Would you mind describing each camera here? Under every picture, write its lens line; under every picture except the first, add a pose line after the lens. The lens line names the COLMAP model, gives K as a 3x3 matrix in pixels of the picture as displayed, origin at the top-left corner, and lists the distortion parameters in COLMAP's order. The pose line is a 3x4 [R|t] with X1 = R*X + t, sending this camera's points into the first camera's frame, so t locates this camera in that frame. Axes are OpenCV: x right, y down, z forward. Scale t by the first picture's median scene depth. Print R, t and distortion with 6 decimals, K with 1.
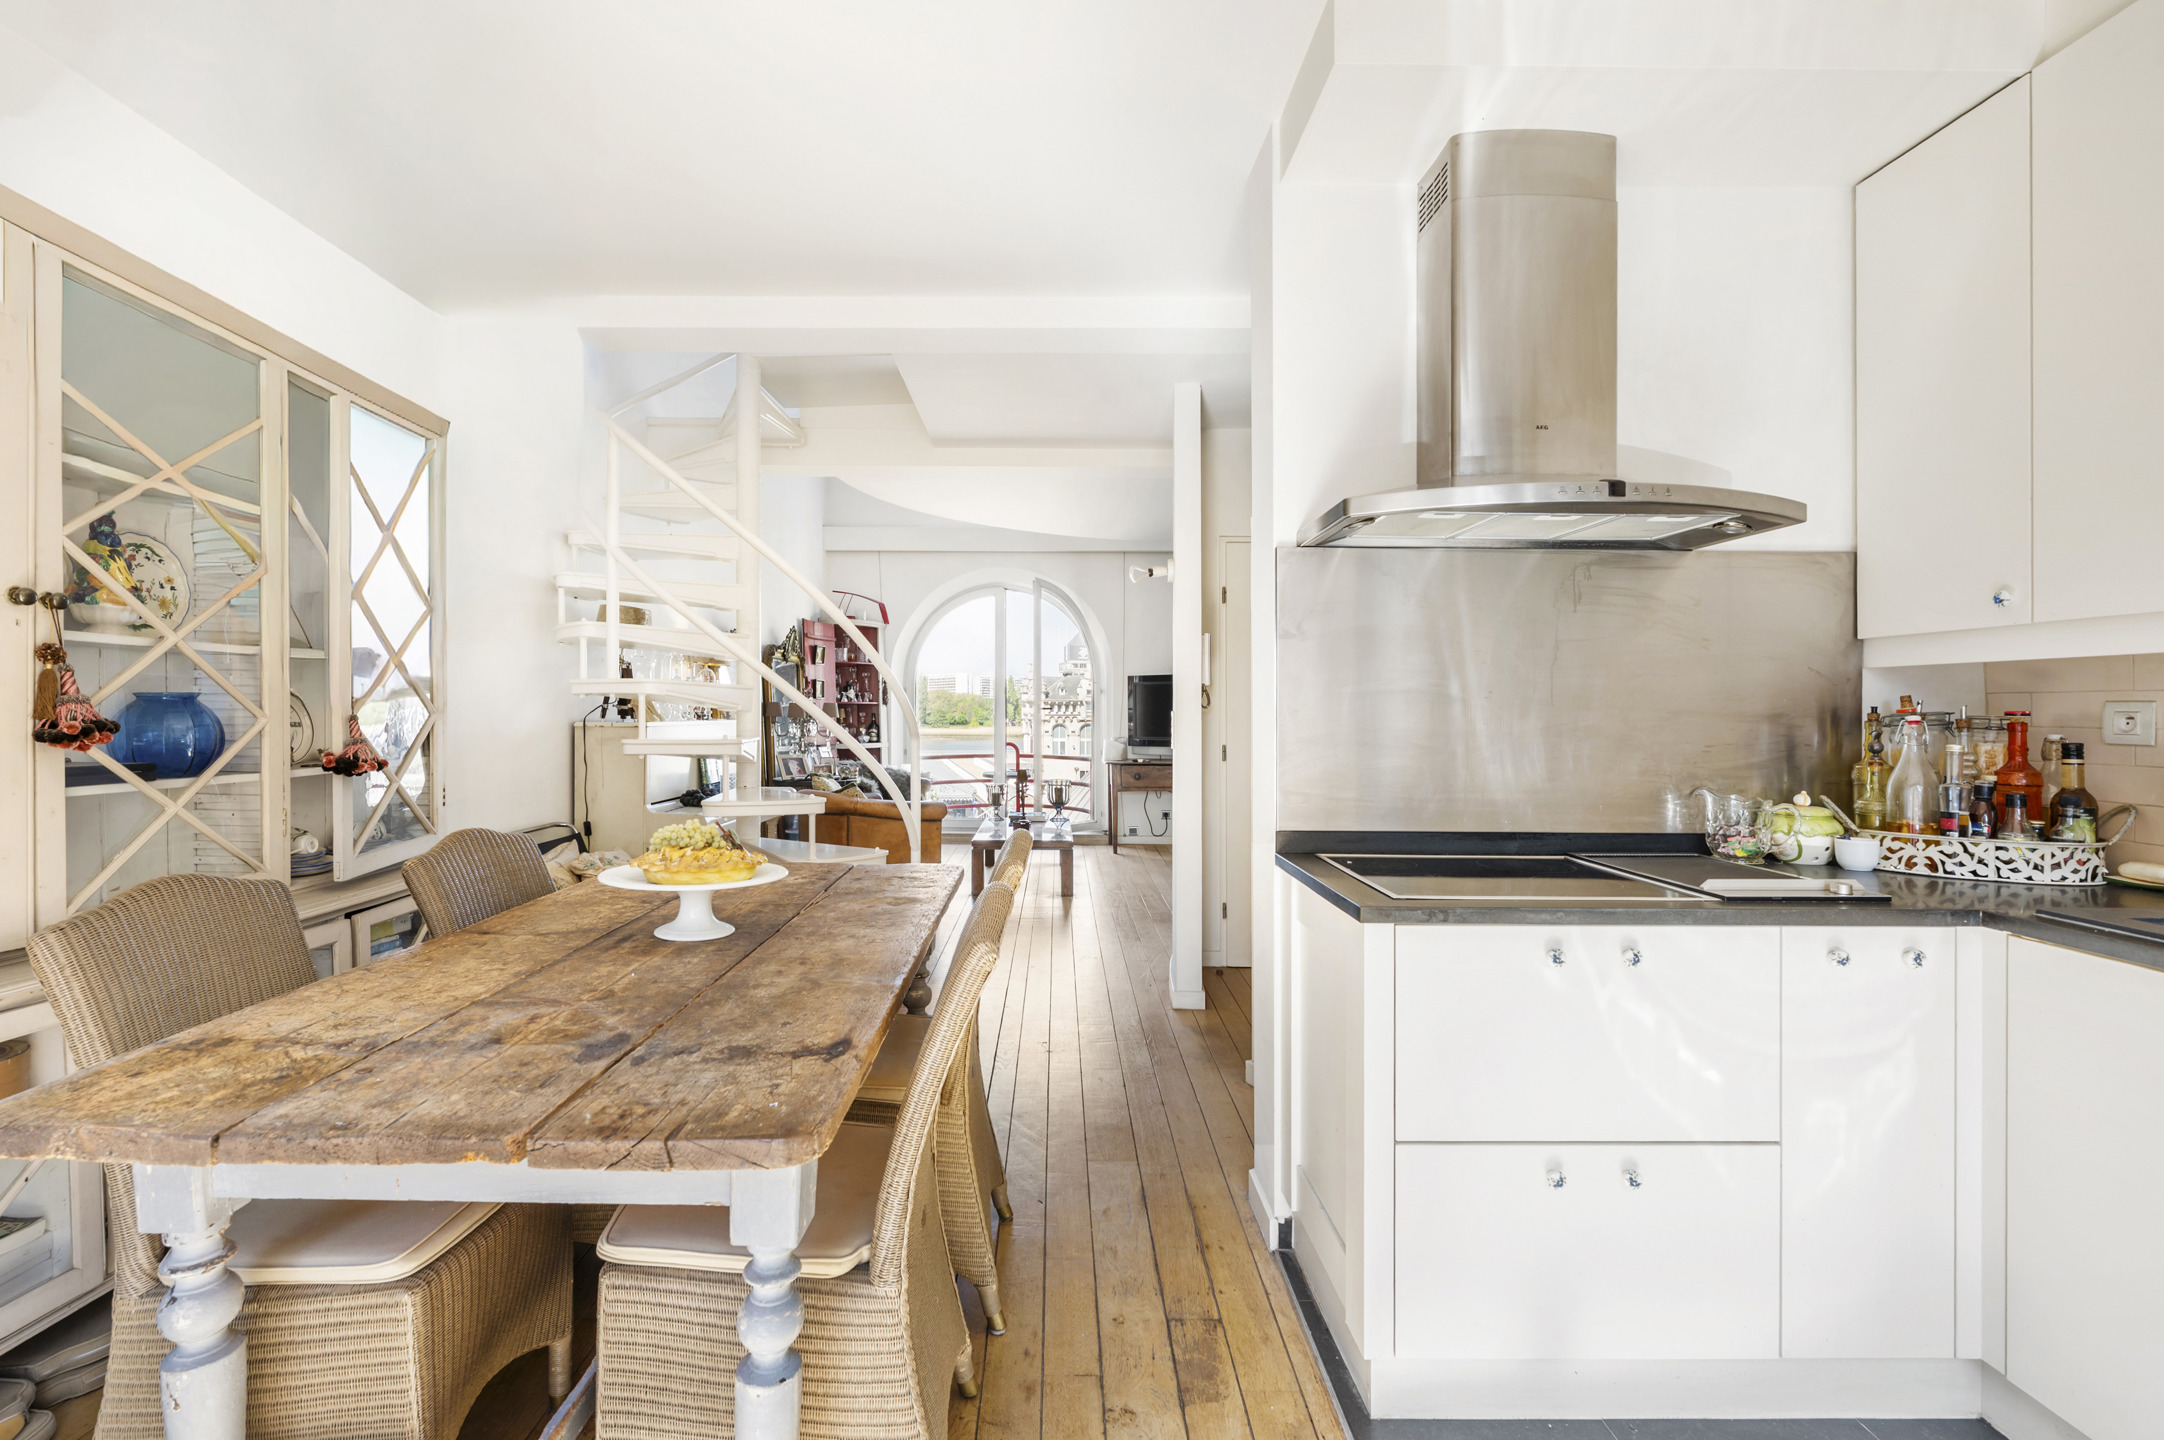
lens RADIAL K [[971.0, 0, 1058.4], [0, 971.0, 711.6], [0, 0, 1]] dist [-0.002527, 0.000566]
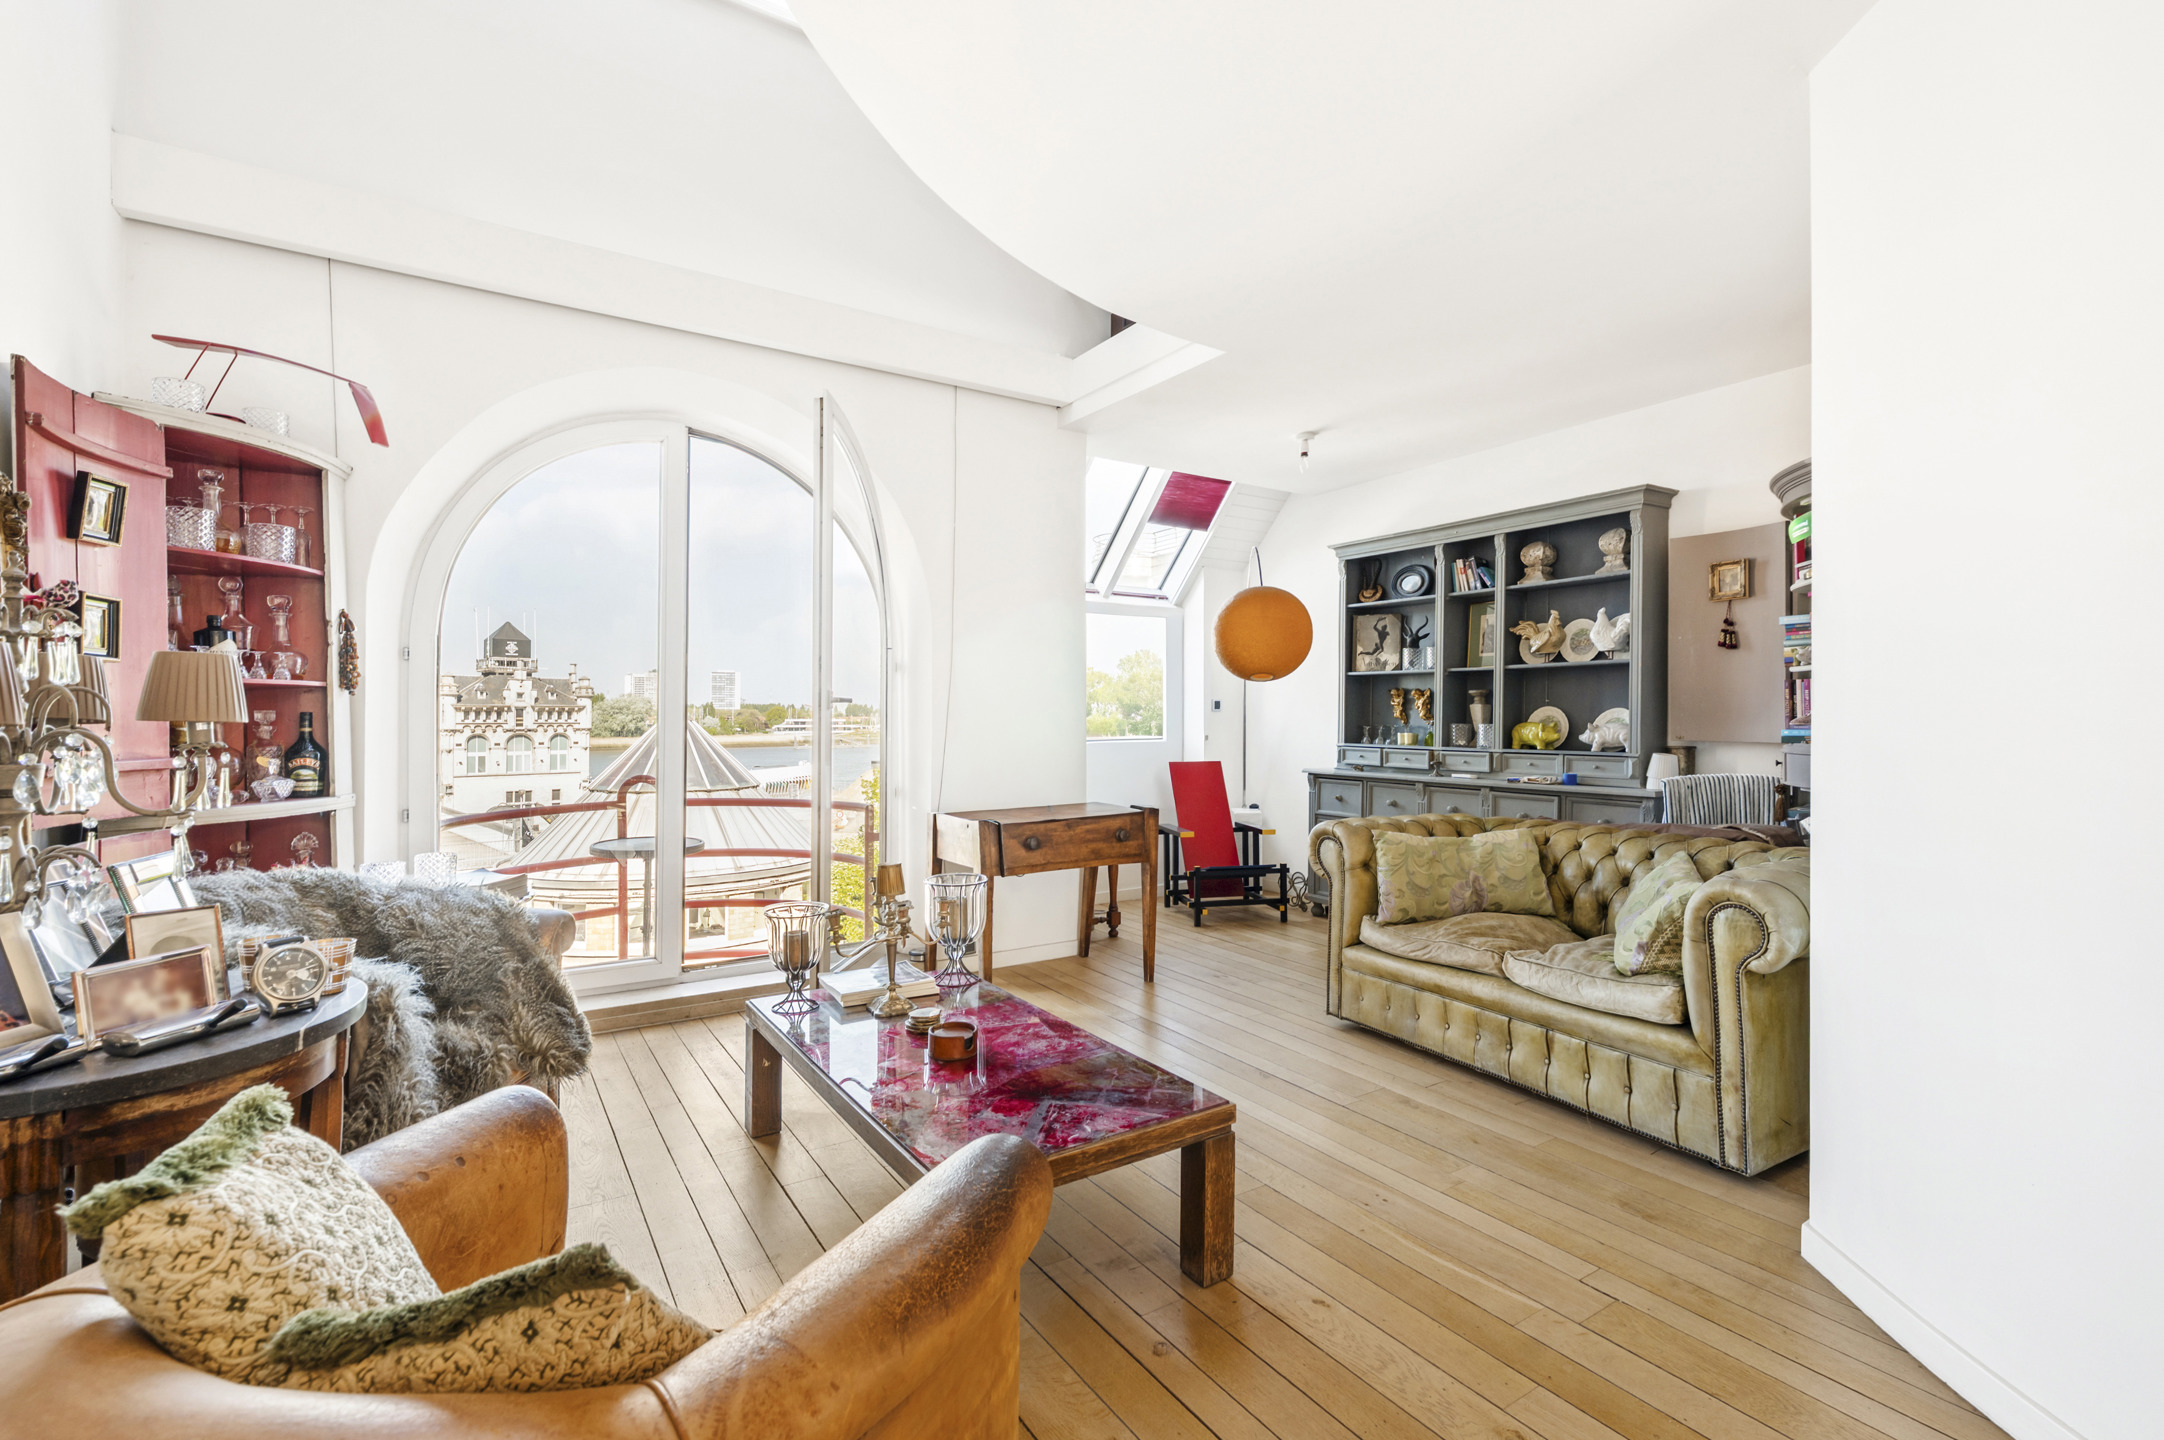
lens RADIAL K [[971.0, 0, 1084.3], [0, 971.0, 711.3], [0, 0, 1]] dist [-0.002527, 0.000566]
pose [[0.840532, -0.004989, 0.541739, -0.654560], [0.008396, 0.999957, -0.003818, 0.021556], [-0.541697, 0.007758, 0.840538, 2.512213]]
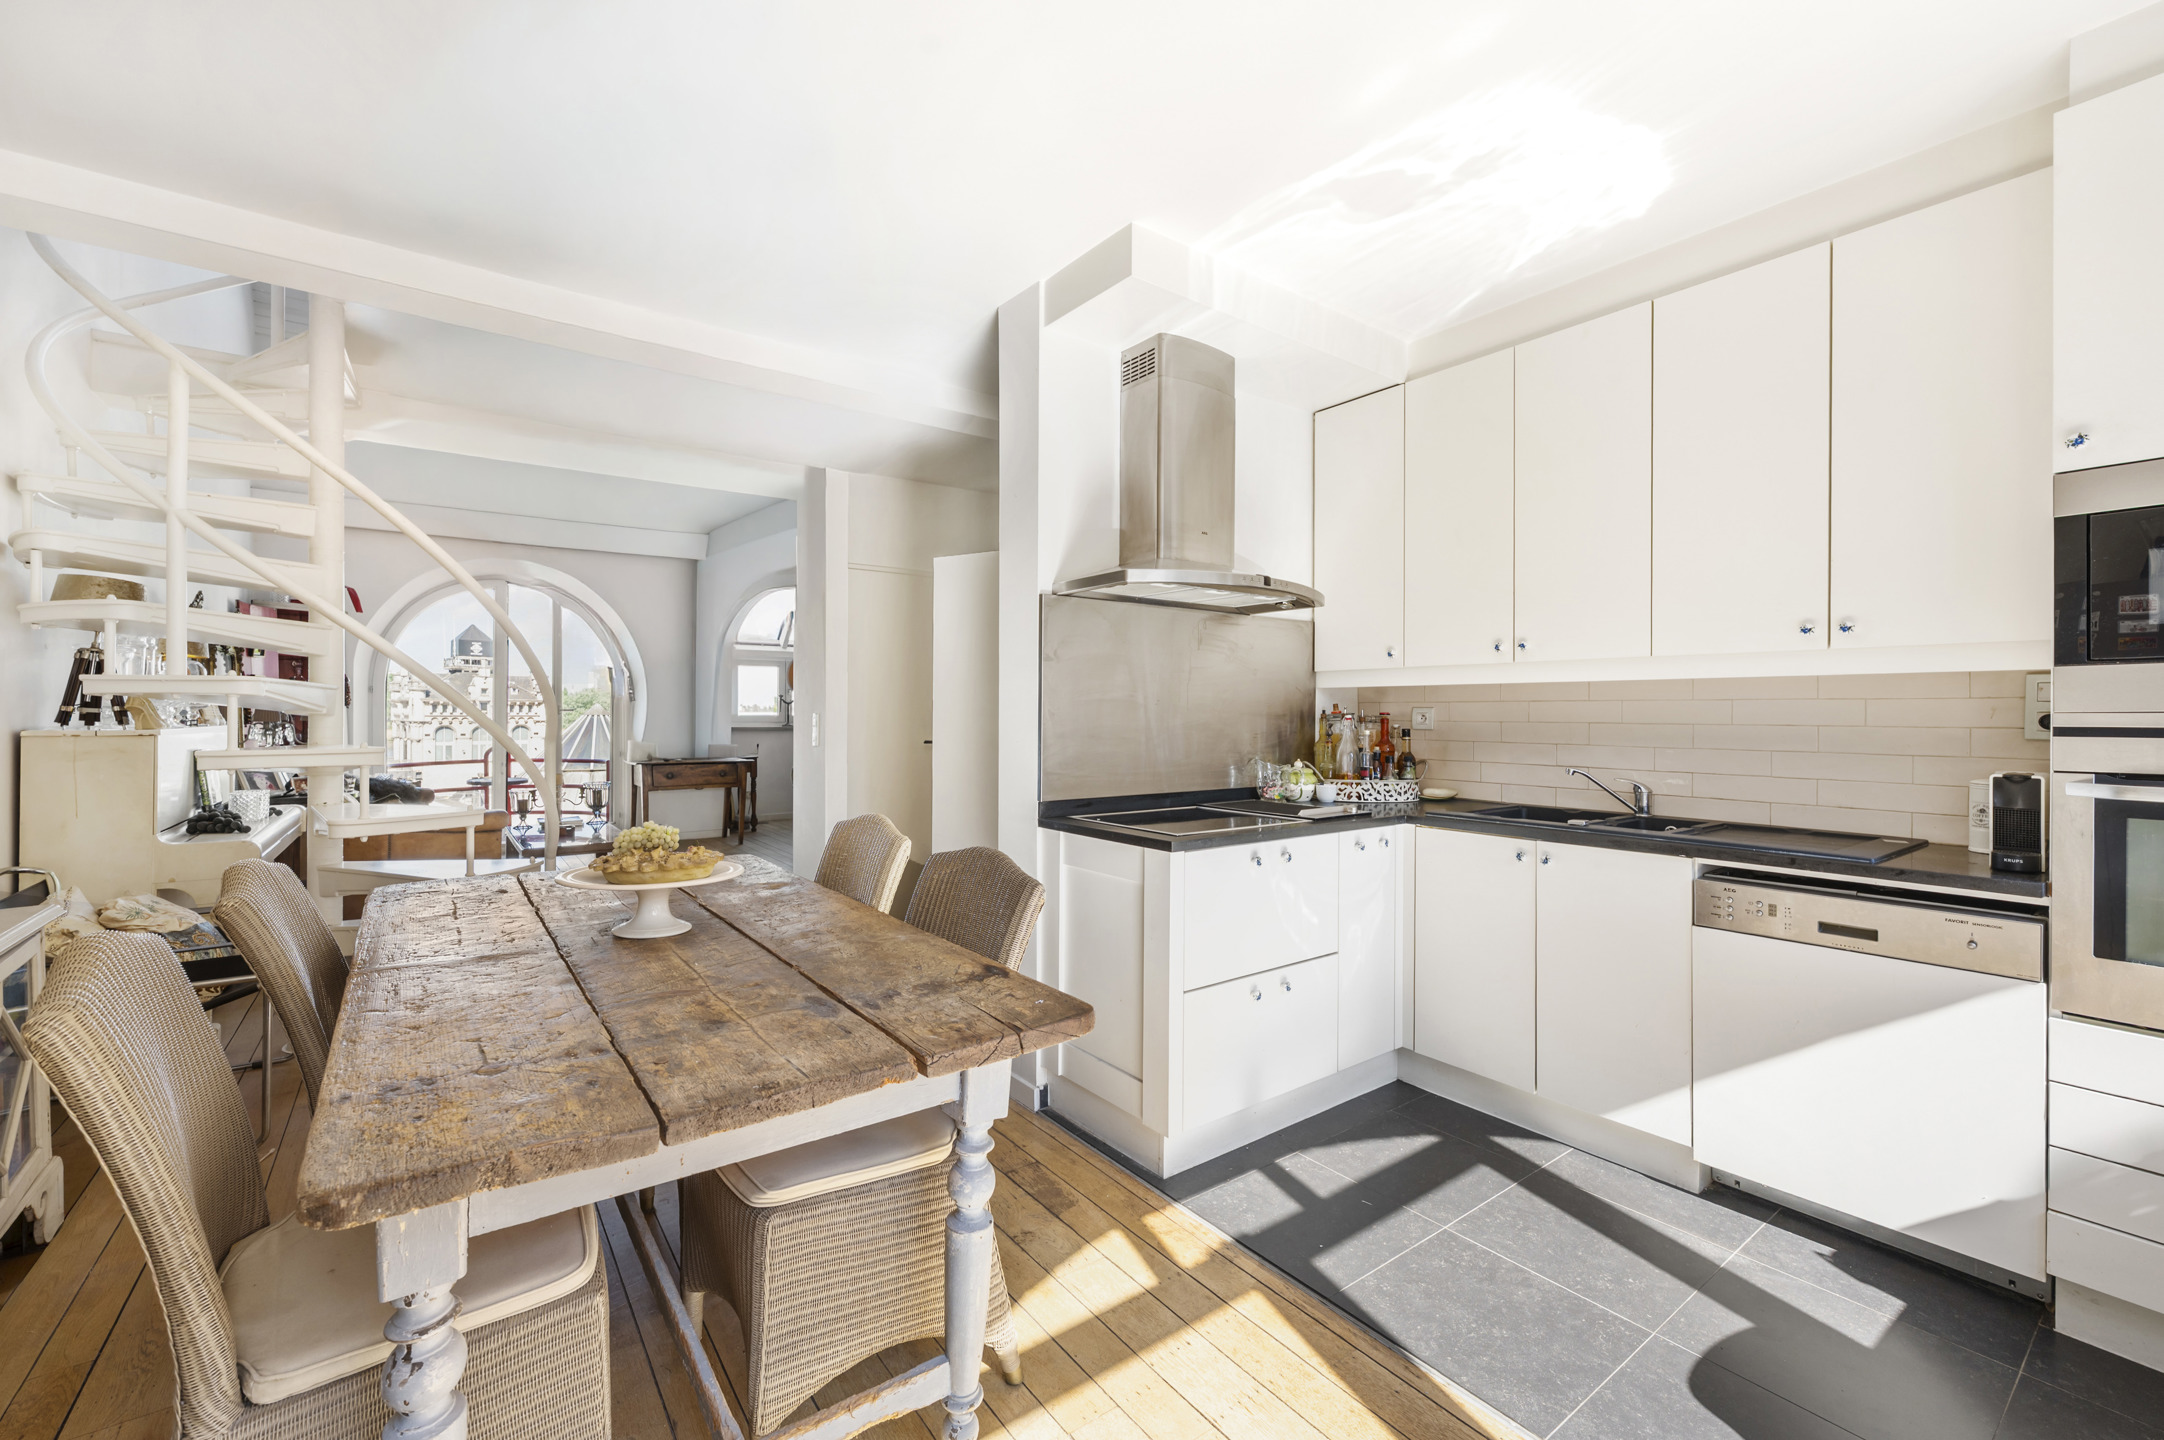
lens RADIAL K [[875.0, 0, 1070.0], [0, 875.0, 711.7], [0, 0, 1]] dist [-0.003318, 0.000409]
pose [[0.806859, -0.002741, 0.590738, -0.536327], [0.002552, 0.999996, 0.001155, -0.005542], [-0.590739, 0.000576, 0.806863, -0.017179]]
